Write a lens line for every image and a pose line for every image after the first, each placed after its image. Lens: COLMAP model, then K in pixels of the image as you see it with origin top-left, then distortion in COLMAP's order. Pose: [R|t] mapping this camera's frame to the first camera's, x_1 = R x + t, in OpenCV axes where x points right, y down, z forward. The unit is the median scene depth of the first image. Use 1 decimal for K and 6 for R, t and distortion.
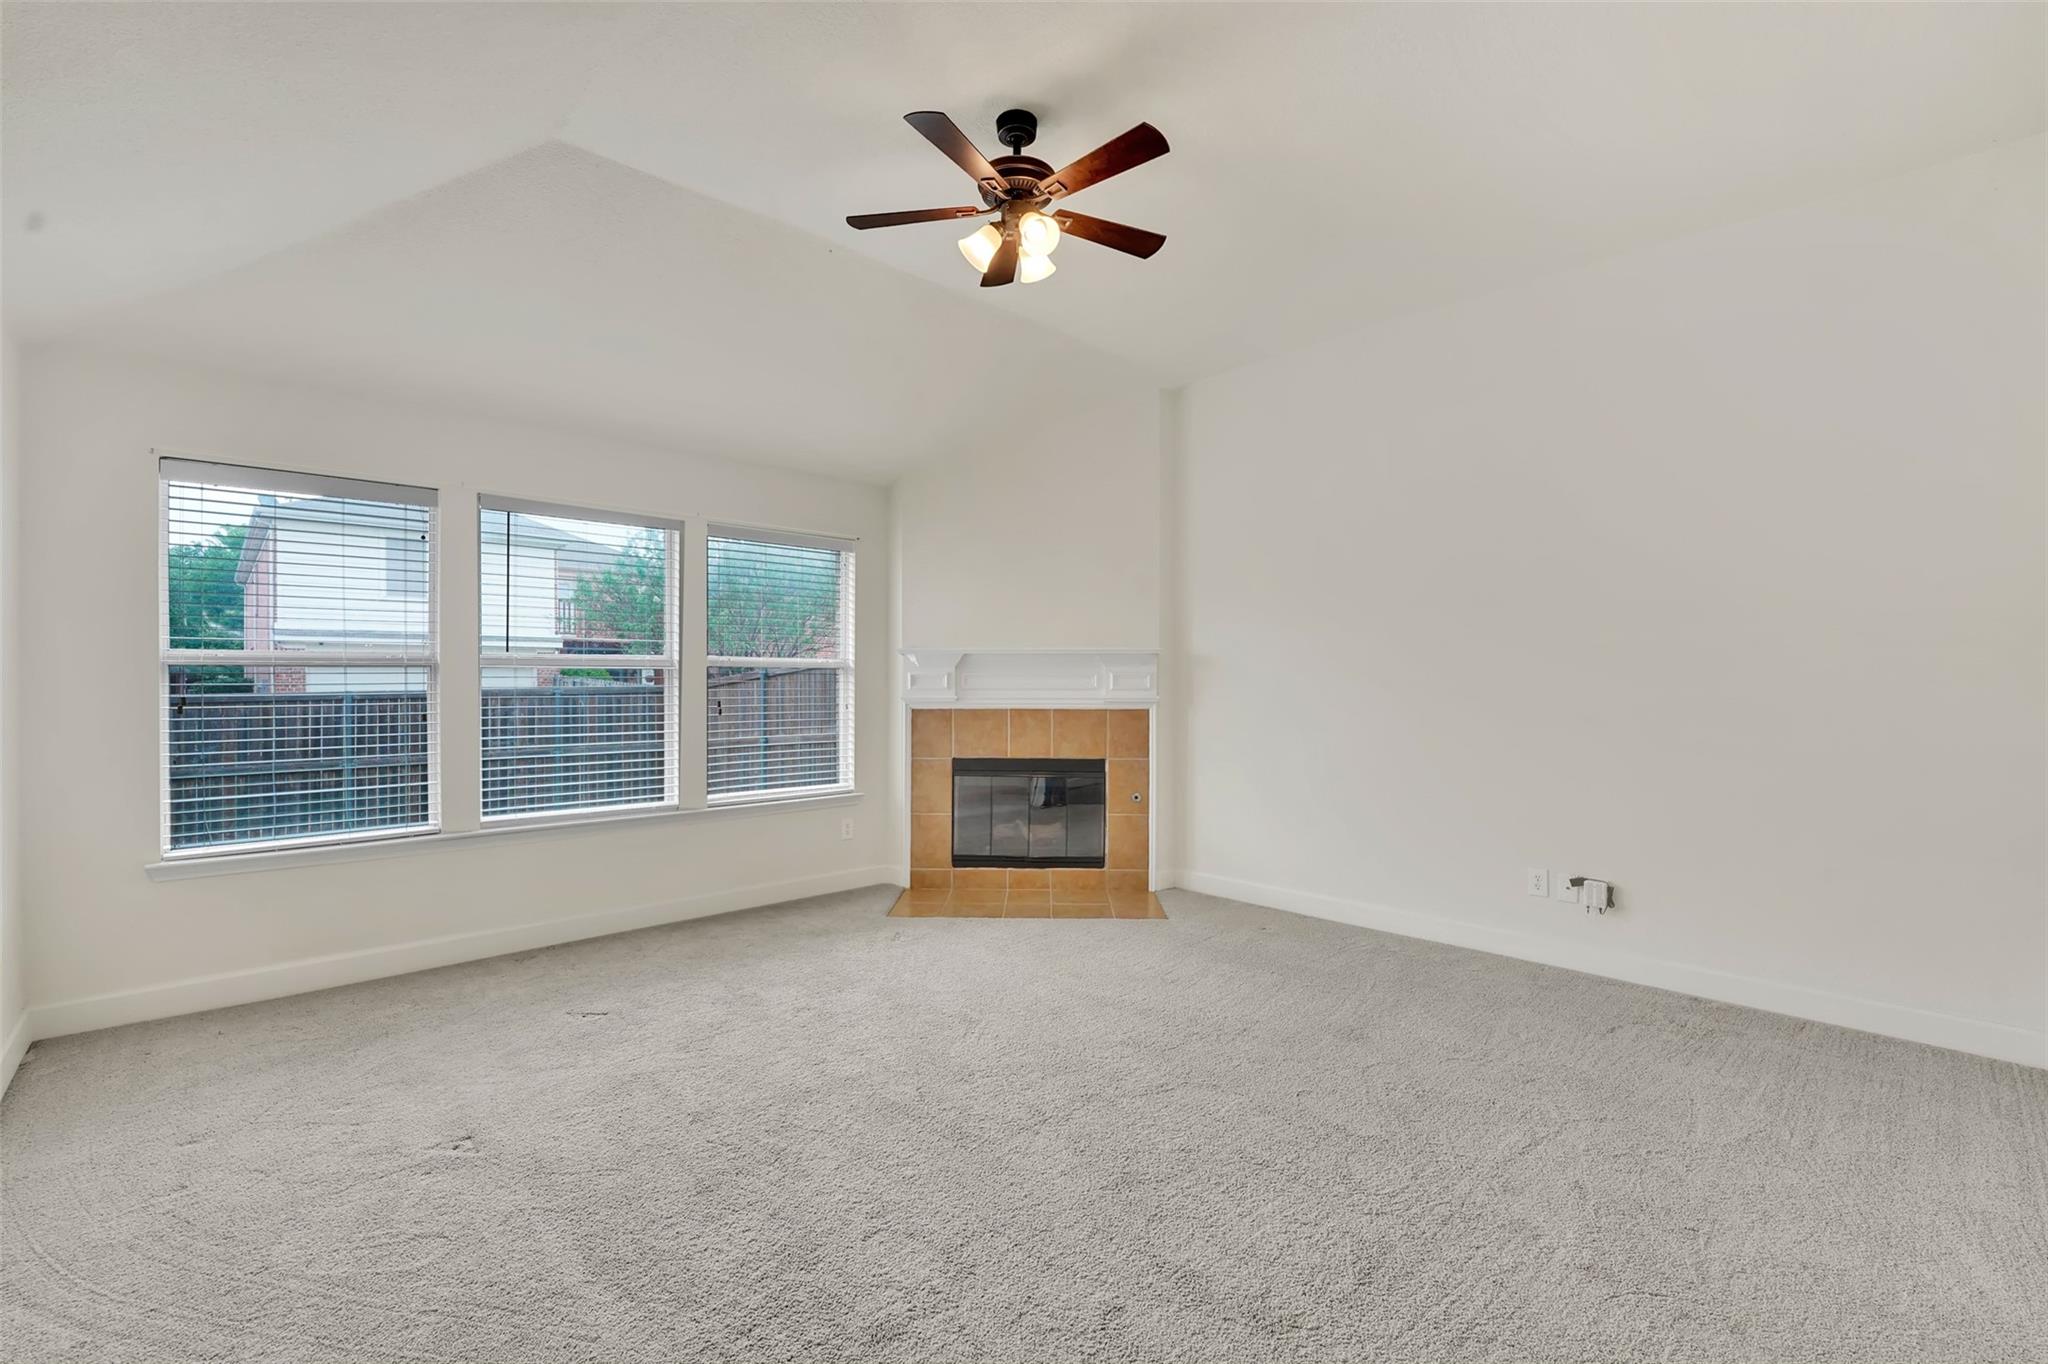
lens RADIAL K [[865.3, 0, 1021.8], [0, 865.3, 691.1], [0, 0, 1]] dist [-0.019997, 0.000371]
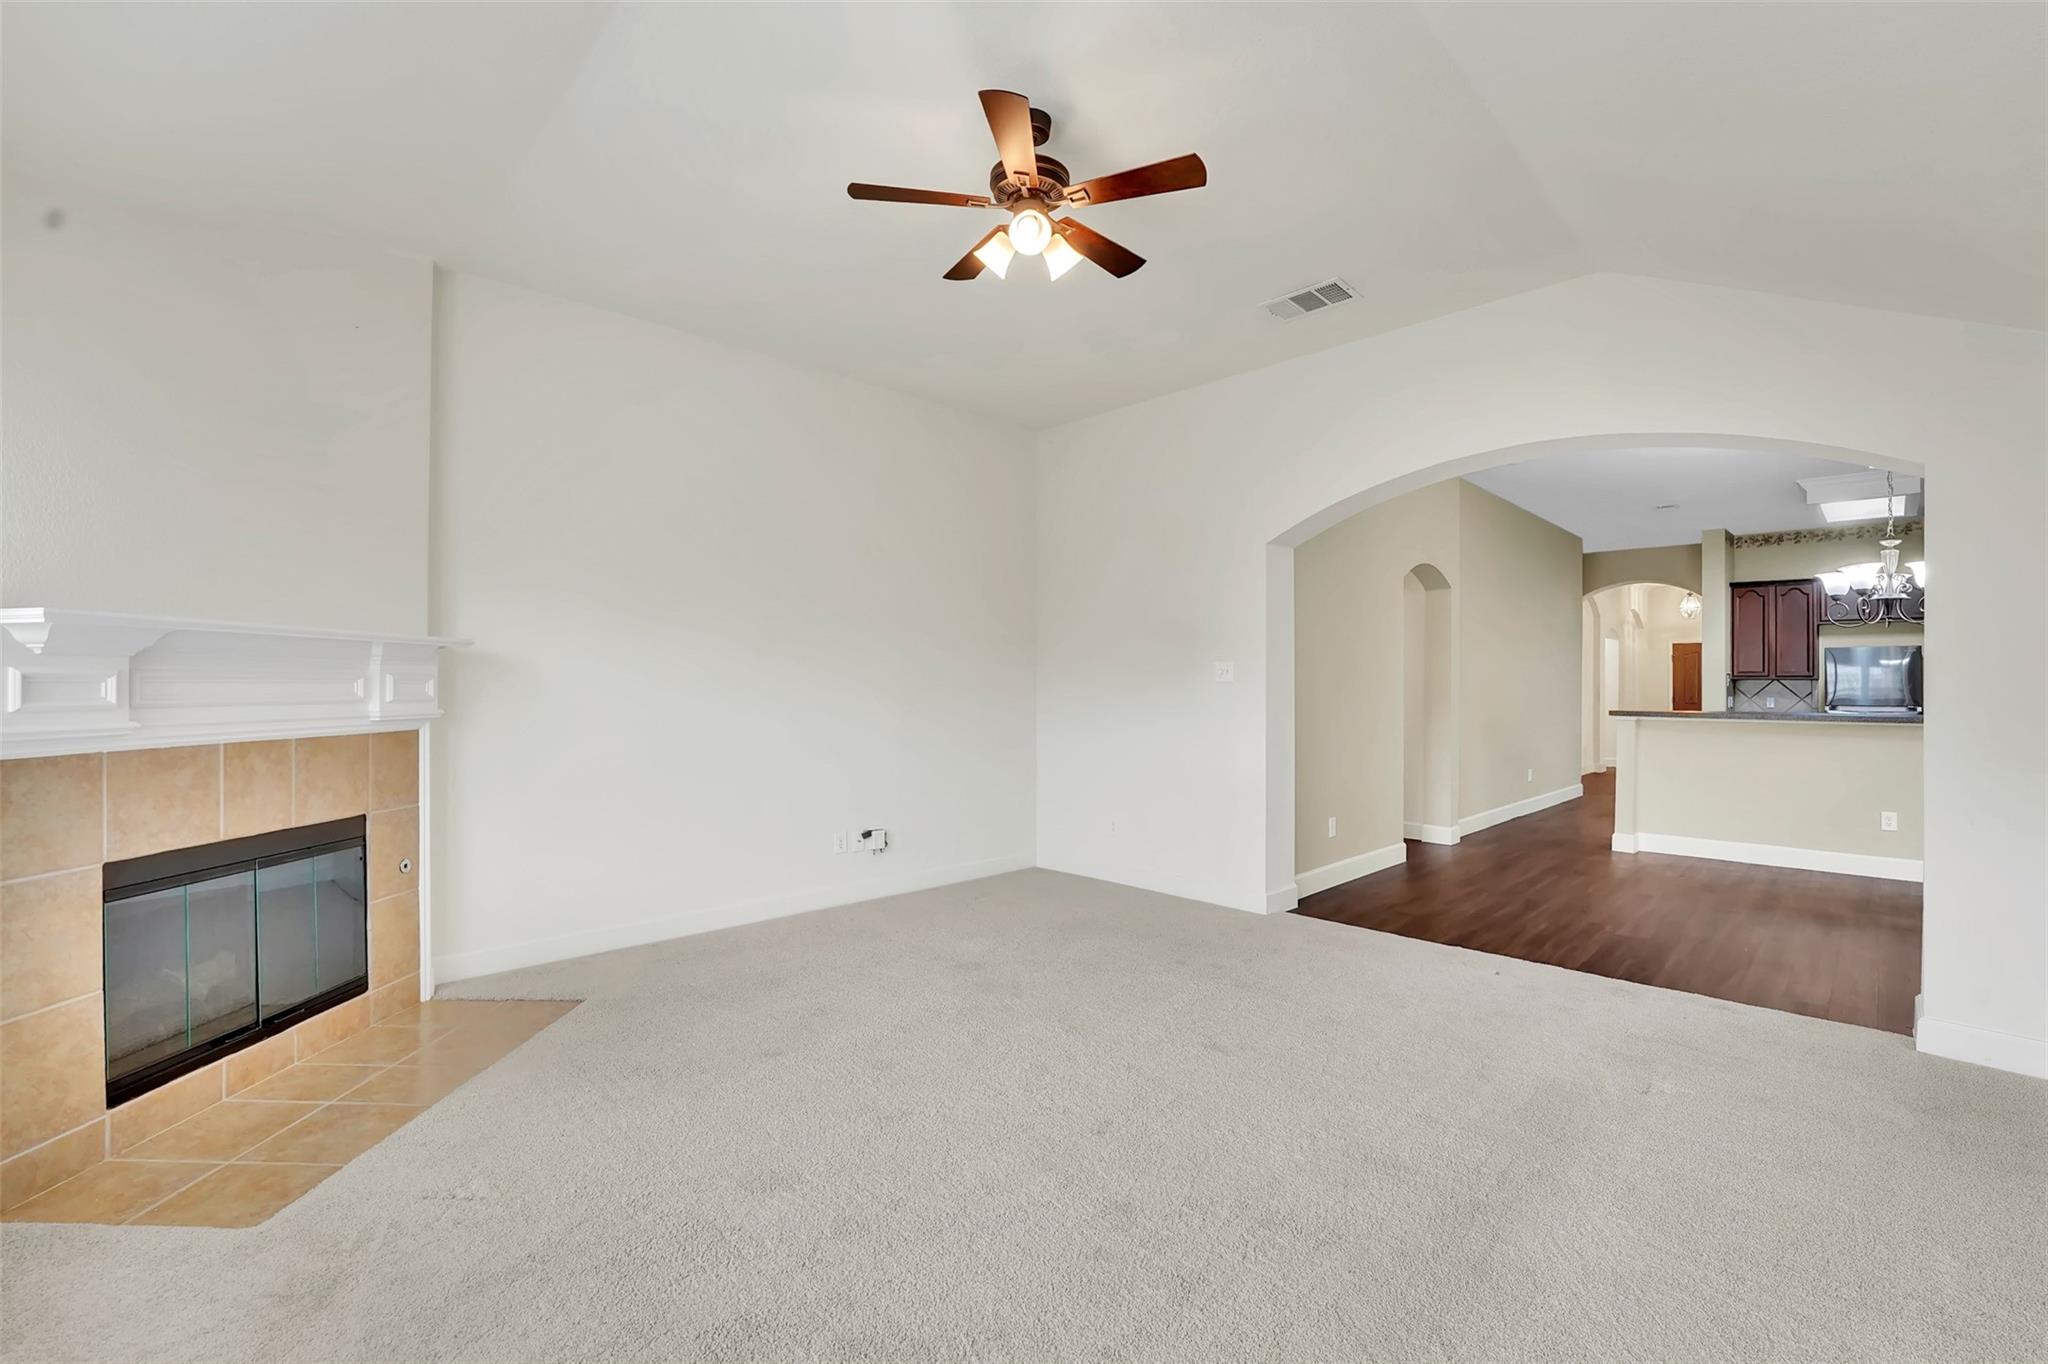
lens RADIAL K [[865.3, 0, 1021.8], [0, 865.3, 691.1], [0, 0, 1]] dist [-0.019997, 0.000371]
pose [[0.019879, -0.009946, 0.999753, -0.501282], [0.013592, 0.999861, 0.009676, -0.008404], [-0.999710, 0.013396, 0.020011, 0.523169]]
